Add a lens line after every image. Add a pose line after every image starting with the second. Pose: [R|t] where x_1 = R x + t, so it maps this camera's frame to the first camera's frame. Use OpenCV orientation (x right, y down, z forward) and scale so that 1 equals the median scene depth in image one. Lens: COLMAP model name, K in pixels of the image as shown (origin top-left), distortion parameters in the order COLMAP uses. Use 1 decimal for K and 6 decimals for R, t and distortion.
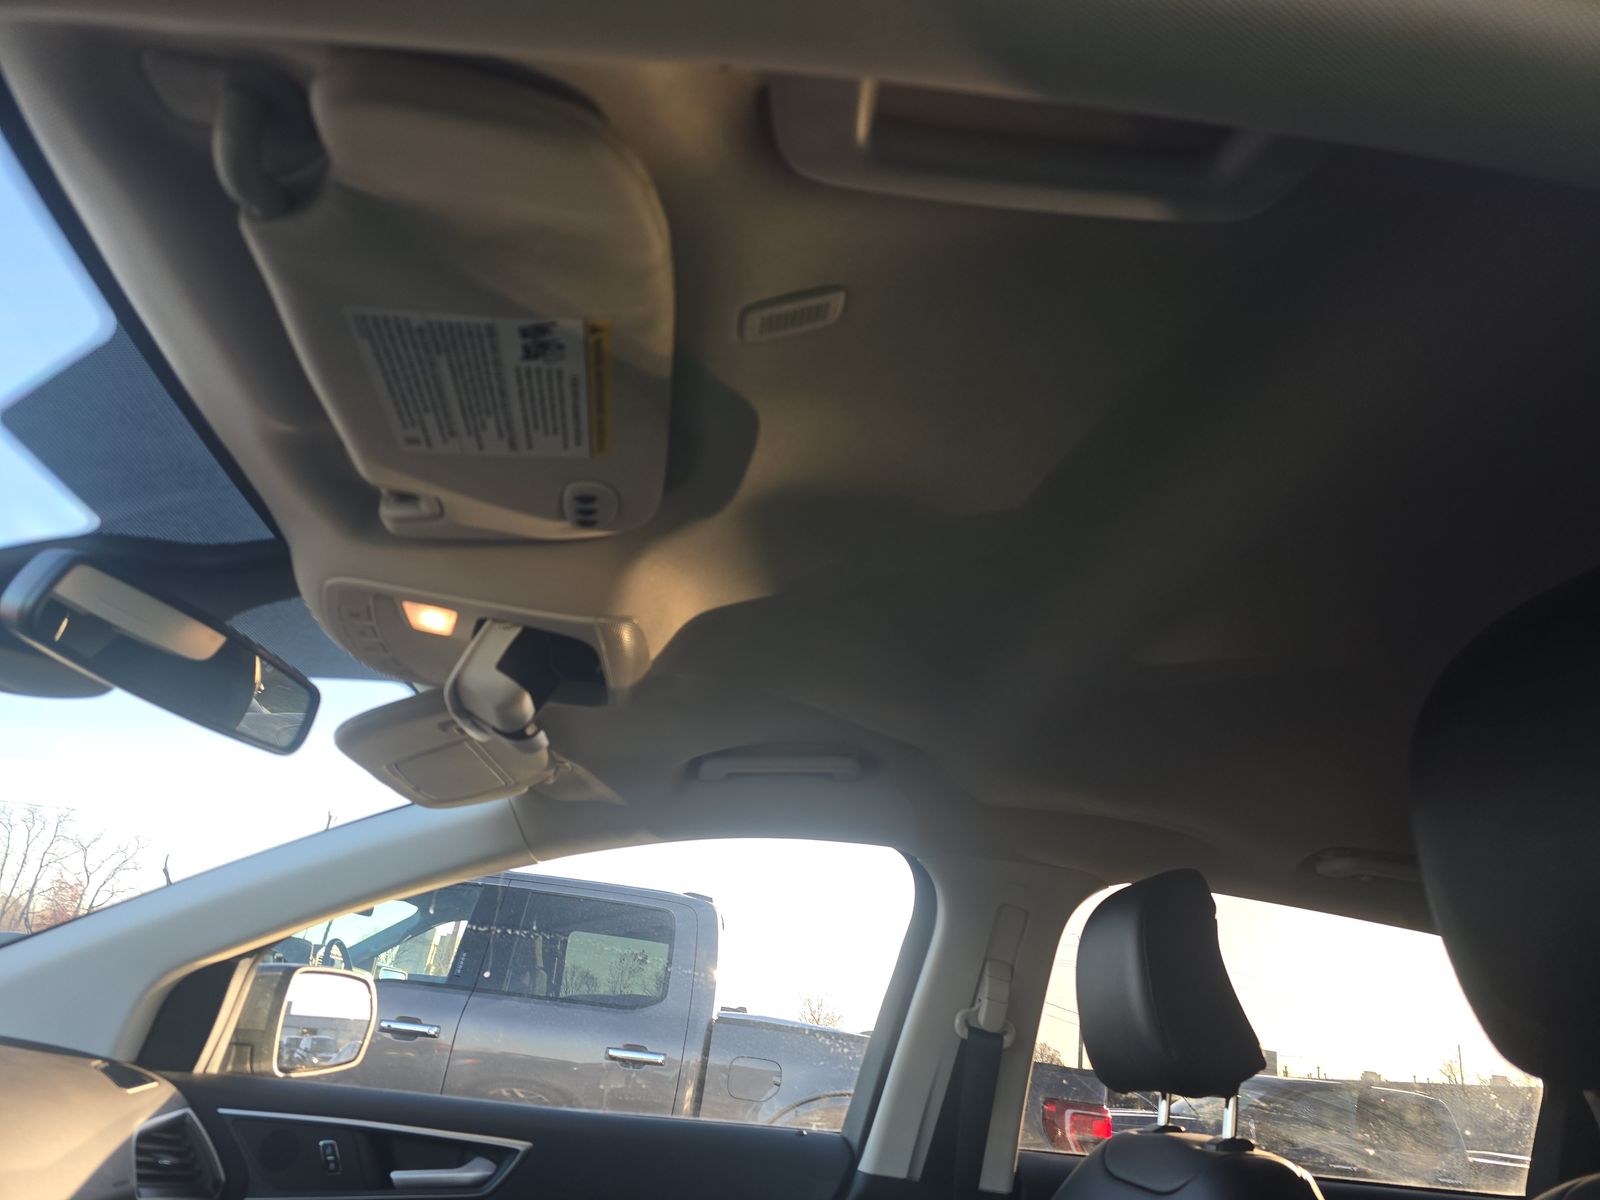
lens RADIAL K [[1069.7, 0, 805.0], [0, 1069.7, 610.9], [0, 0, 1]] dist [0.060249, -0.060862]
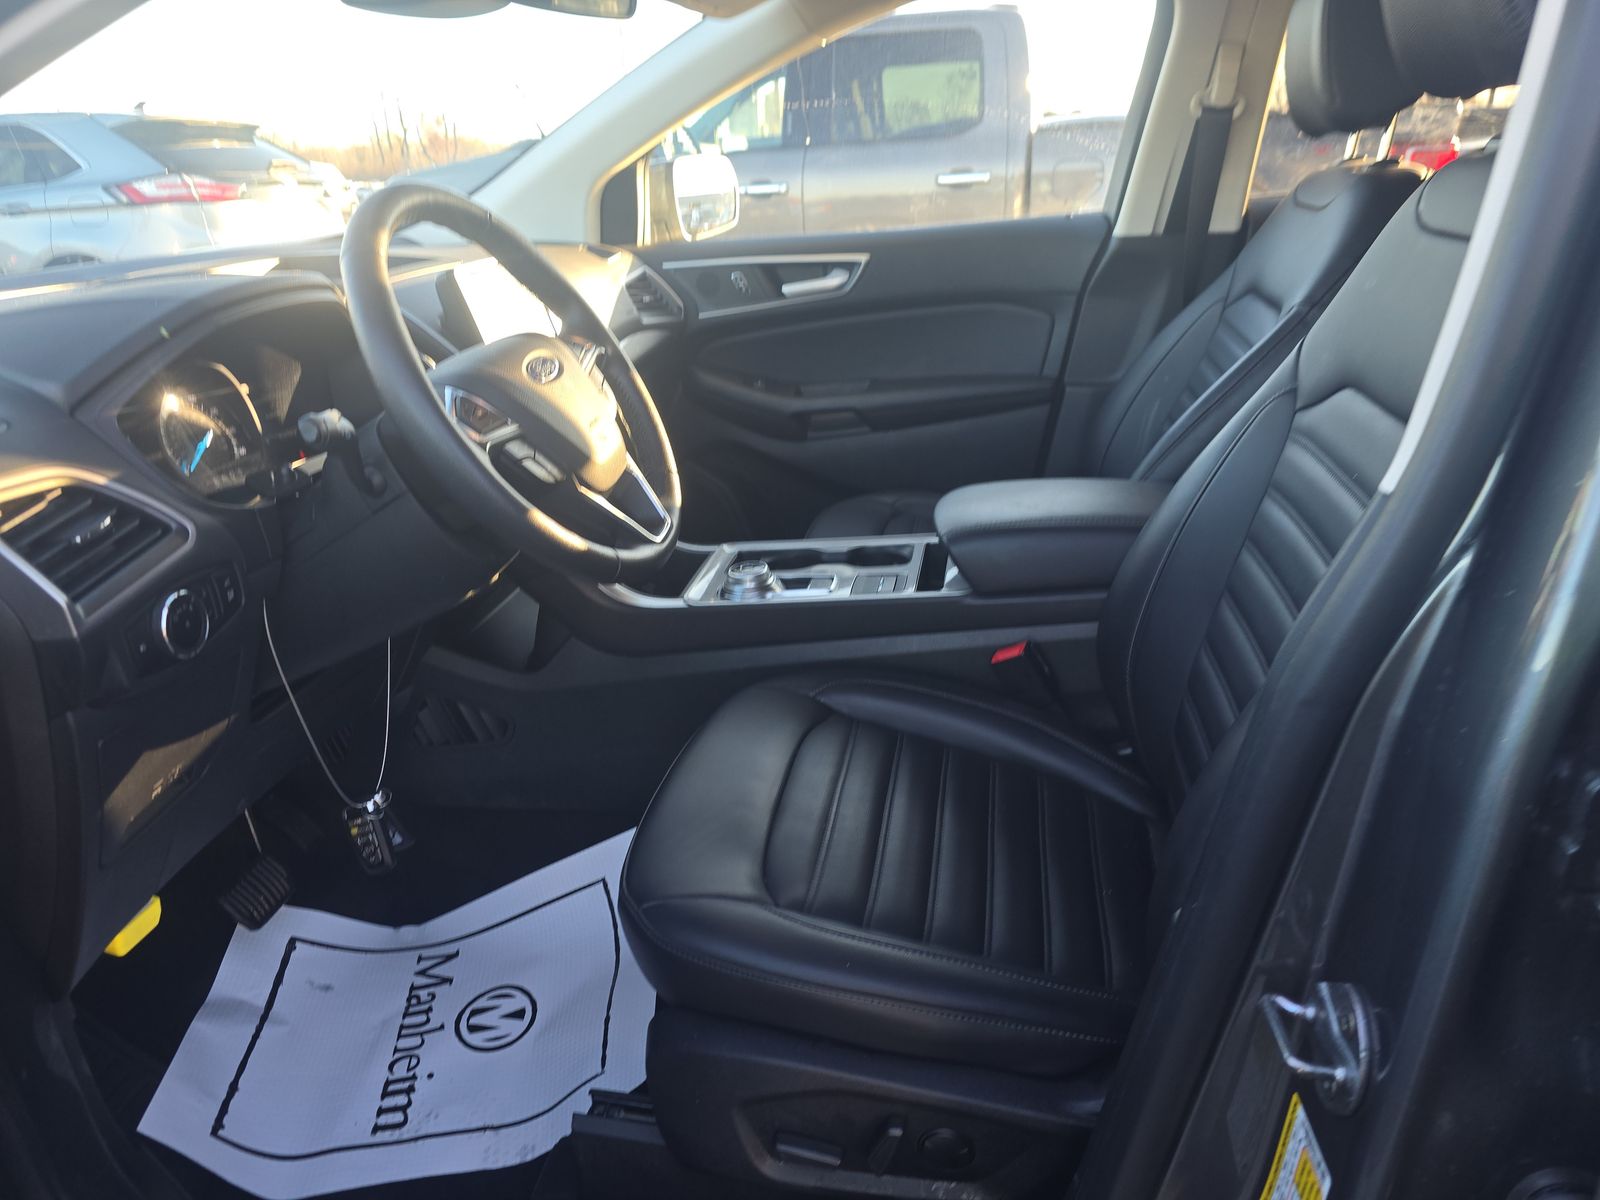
lens RADIAL K [[1069.7, 0, 805.0], [0, 1069.7, 610.9], [0, 0, 1]] dist [0.060249, -0.060862]
pose [[0.943871, -0.047037, -0.326949, 0.101875], [0.261835, 0.709964, 0.653754, -0.113636], [0.201372, -0.702666, 0.682430, -0.288719]]
